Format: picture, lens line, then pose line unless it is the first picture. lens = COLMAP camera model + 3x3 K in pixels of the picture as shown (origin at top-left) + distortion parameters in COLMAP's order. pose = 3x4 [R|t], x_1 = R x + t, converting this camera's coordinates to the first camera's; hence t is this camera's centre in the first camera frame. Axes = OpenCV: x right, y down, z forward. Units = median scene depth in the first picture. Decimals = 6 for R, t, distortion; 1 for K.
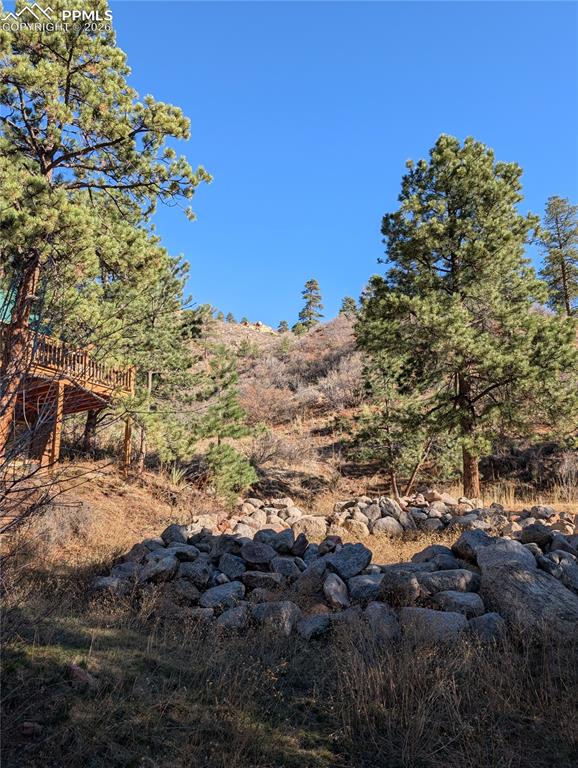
lens RADIAL K [[554.5, 0, 287.9], [0, 554.5, 385.4], [0, 0, 1]] dist [0.015484, -0.011769]
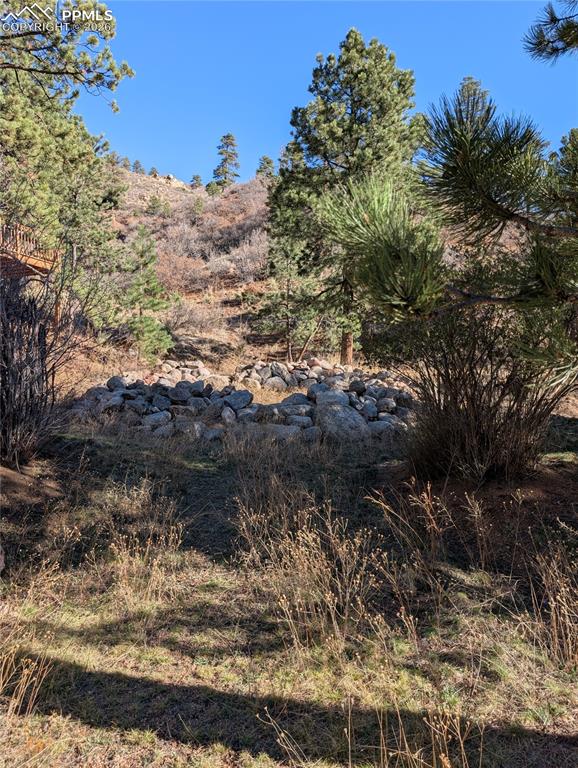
lens RADIAL K [[554.5, 0, 287.9], [0, 554.5, 385.4], [0, 0, 1]] dist [0.015484, -0.011769]
pose [[0.986814, 0.019558, 0.160669, -0.001670], [-0.057209, 0.970744, 0.233204, -0.034970], [-0.151408, -0.239321, 0.959063, -0.184831]]
